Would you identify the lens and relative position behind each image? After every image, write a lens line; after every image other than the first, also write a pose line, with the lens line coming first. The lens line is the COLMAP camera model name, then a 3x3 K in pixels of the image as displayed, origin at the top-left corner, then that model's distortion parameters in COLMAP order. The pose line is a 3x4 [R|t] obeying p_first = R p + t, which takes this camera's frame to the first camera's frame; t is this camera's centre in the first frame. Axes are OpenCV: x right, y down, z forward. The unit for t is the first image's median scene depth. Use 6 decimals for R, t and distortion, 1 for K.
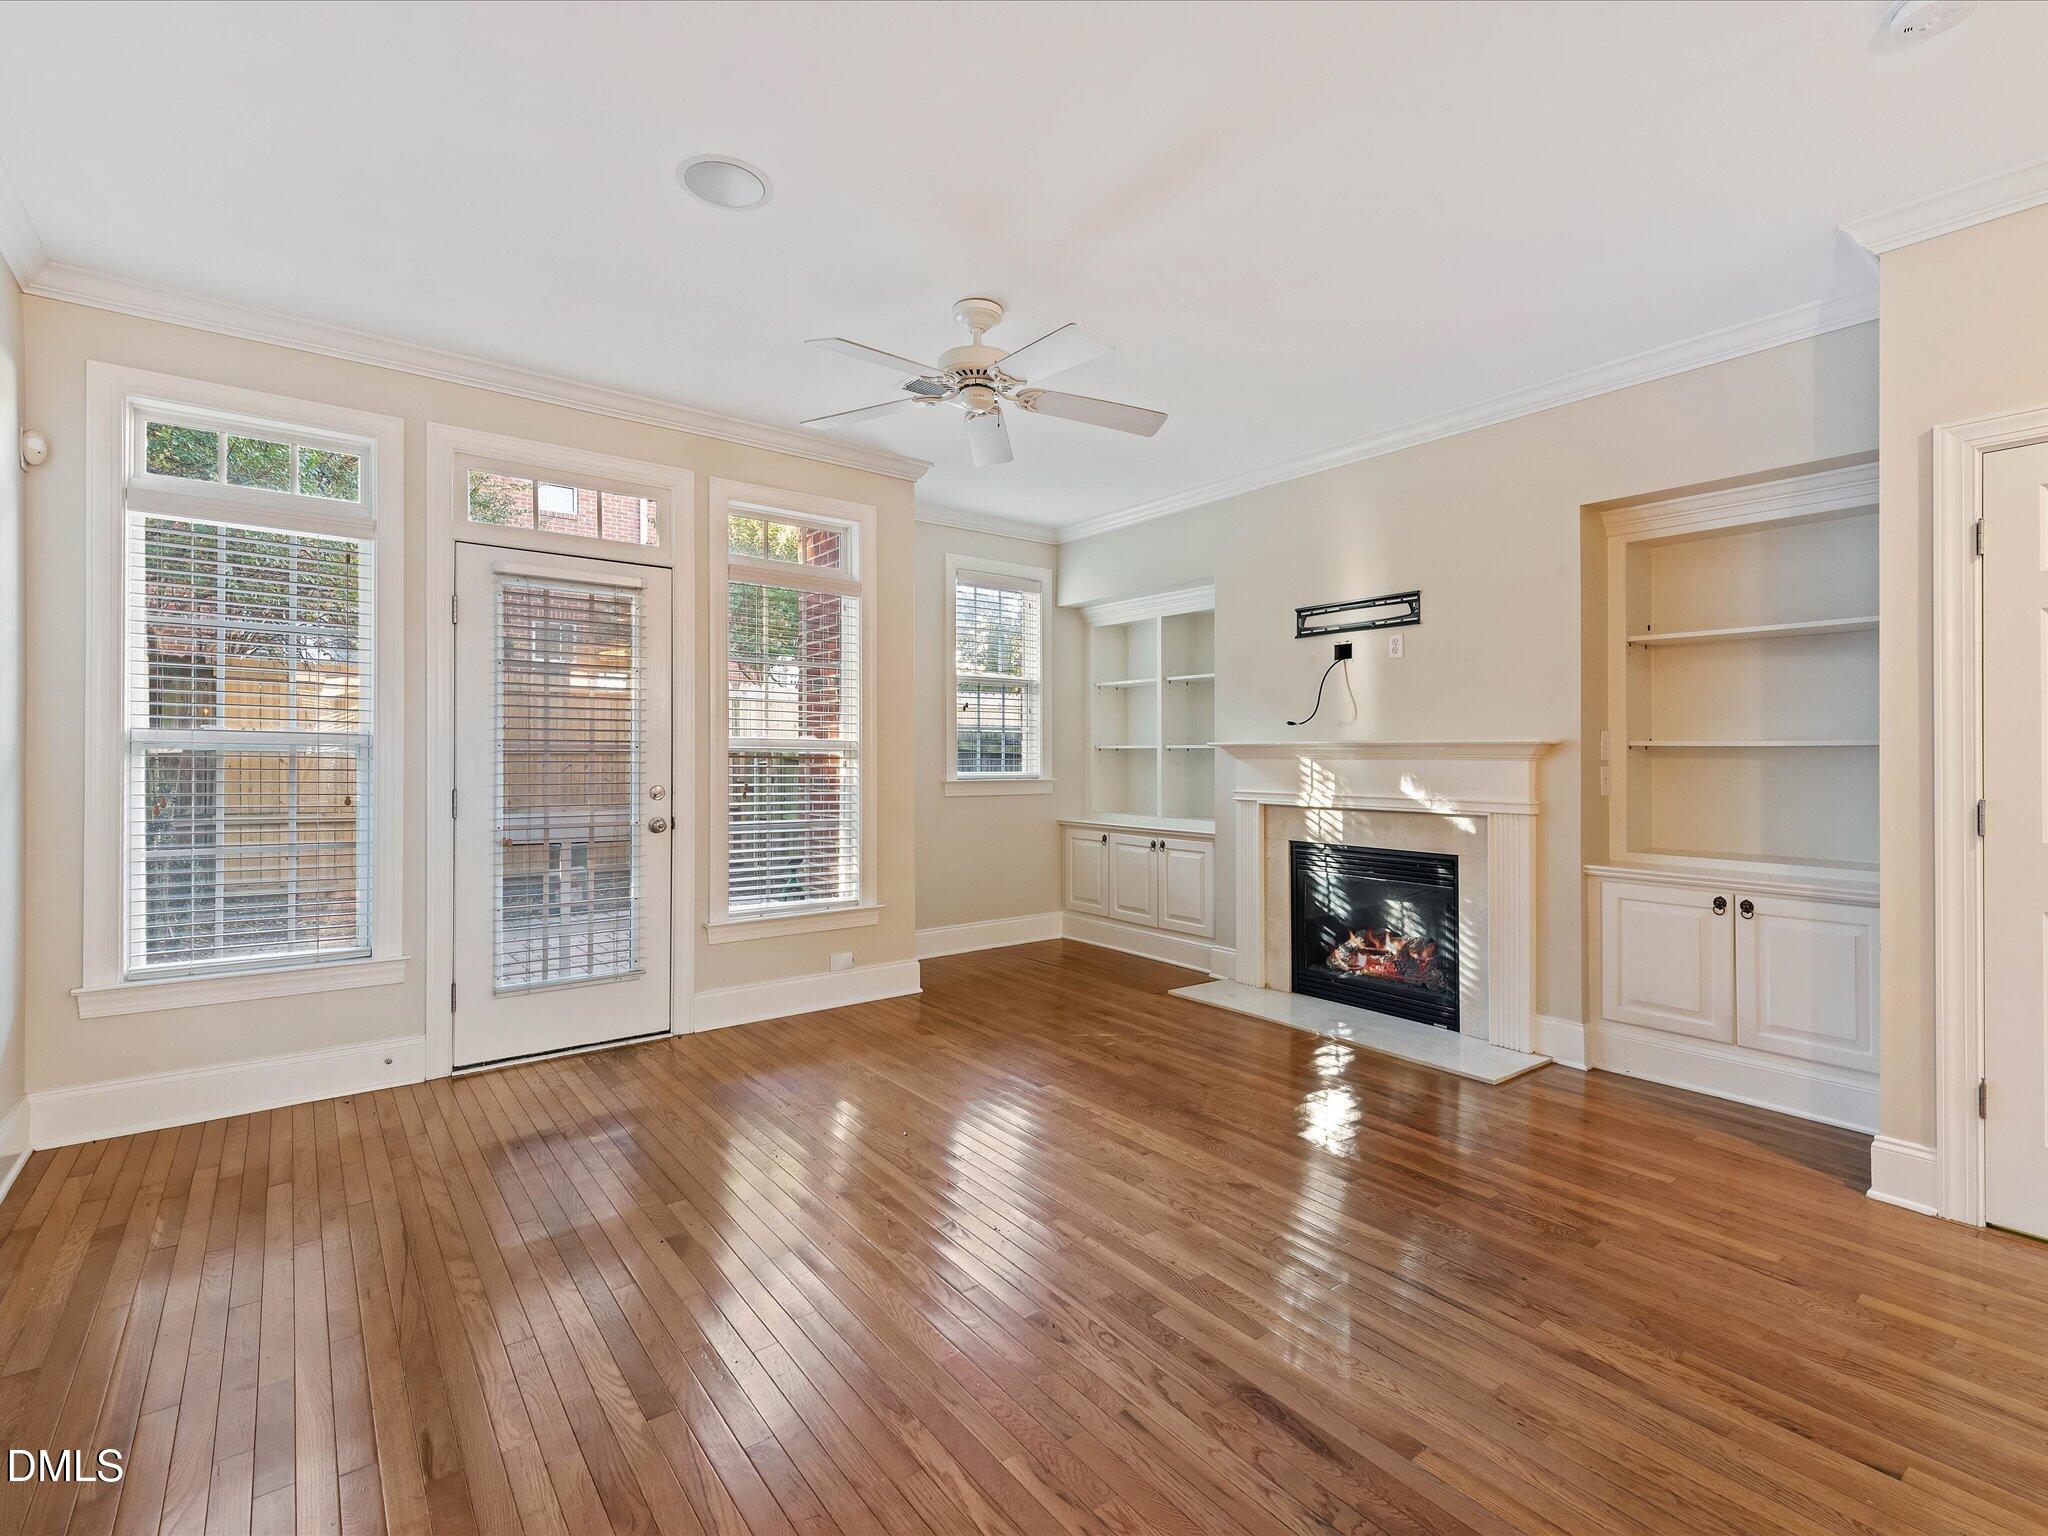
lens RADIAL K [[945.4, 0, 1025.1], [0, 945.4, 762.0], [0, 0, 1]] dist [0.001092, -0.000531]
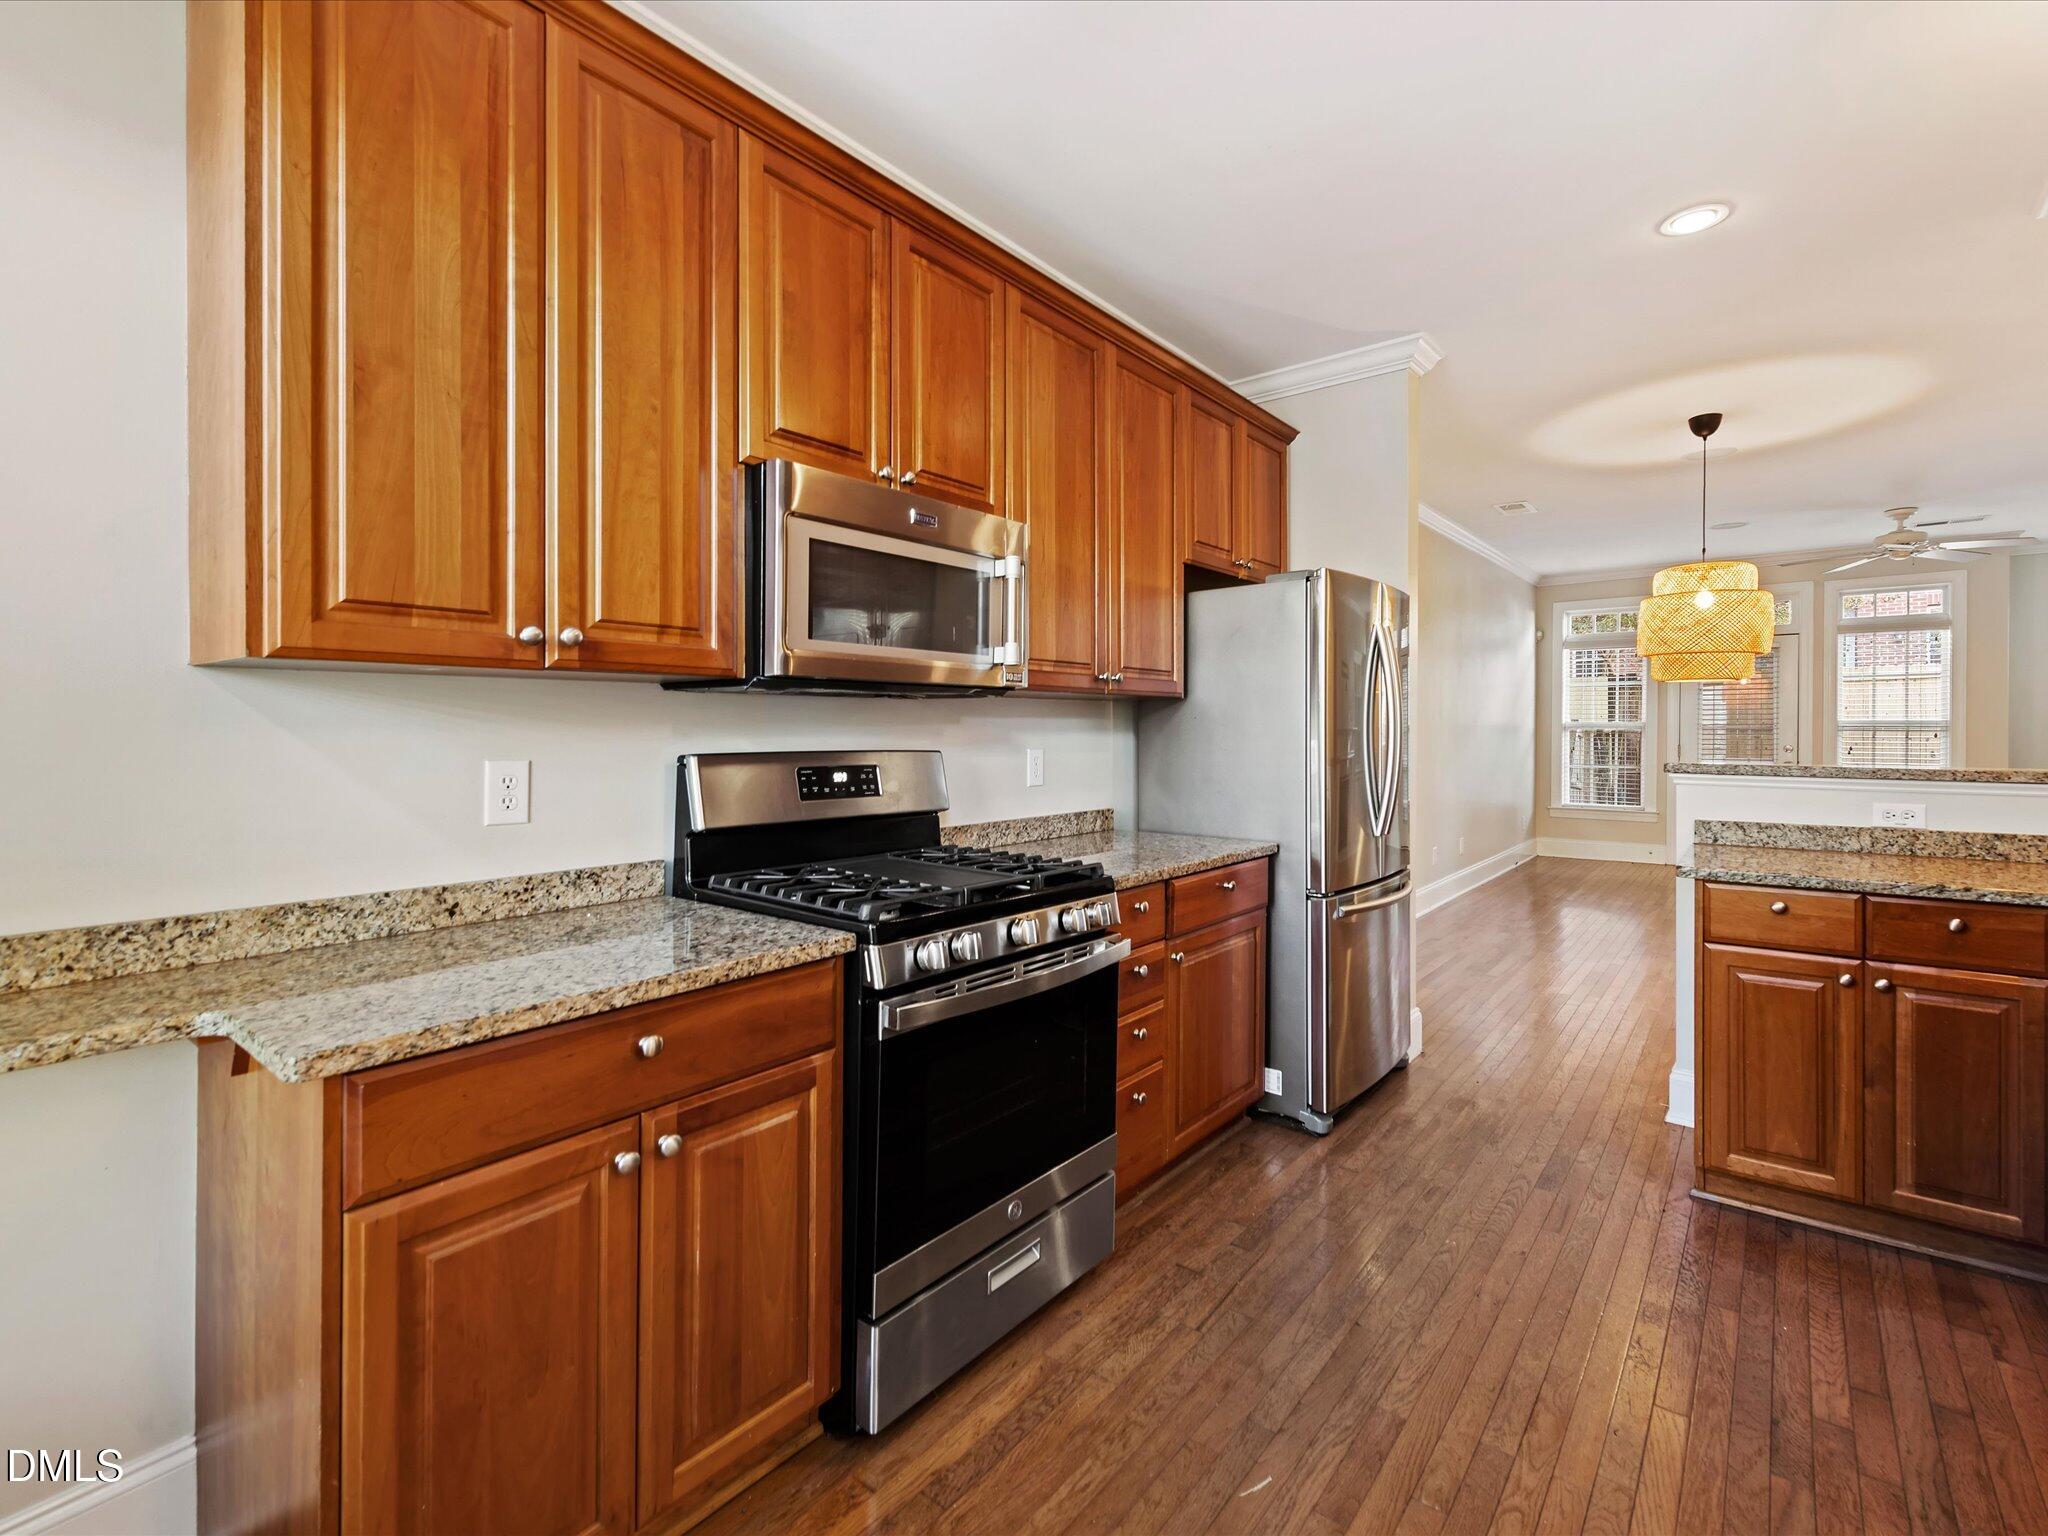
lens RADIAL K [[927.6, 0, 1000.3], [0, 927.6, 739.2], [0, 0, 1]] dist [0.003564, 0.000310]
pose [[0.208654, 0.004101, -0.977981, 1.105020], [-0.002928, 0.999989, 0.003568, 0.008872], [0.977985, 0.002119, 0.208664, -0.967437]]
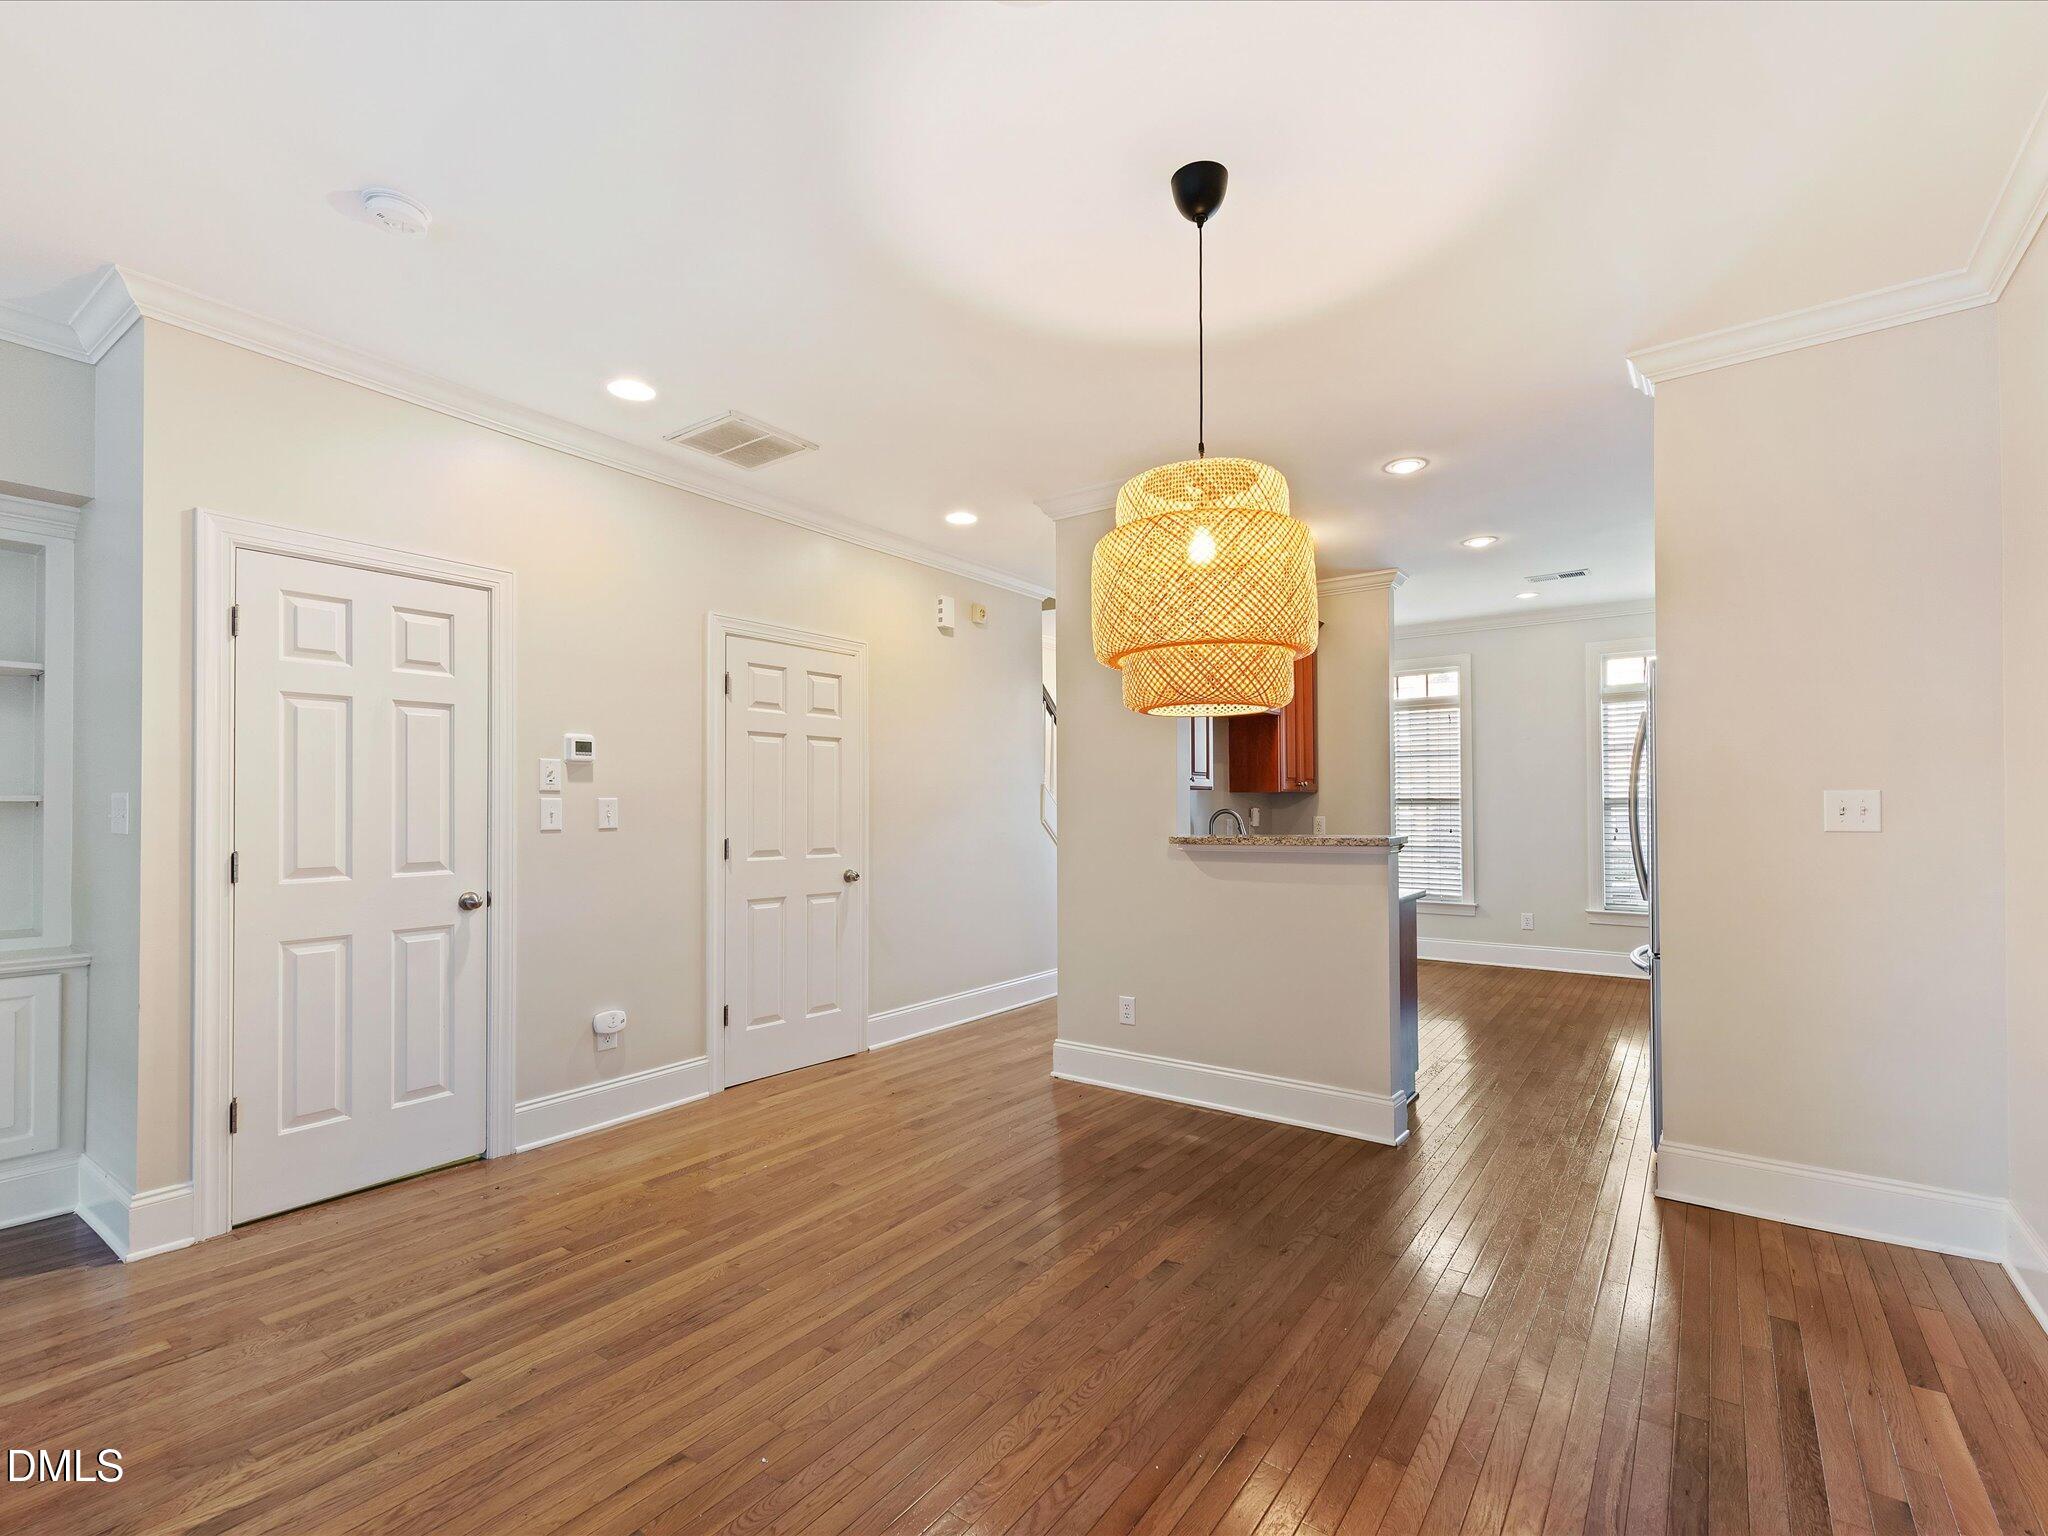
lens RADIAL K [[964.1, 0, 992.2], [0, 964.1, 789.7], [0, 0, 1]] dist [0.001666, -0.000078]
pose [[-0.267953, 0.016733, 0.963287, -0.199768], [0.008839, 0.999850, -0.014909, -0.004954], [-0.963391, 0.004520, -0.268061, 0.249705]]
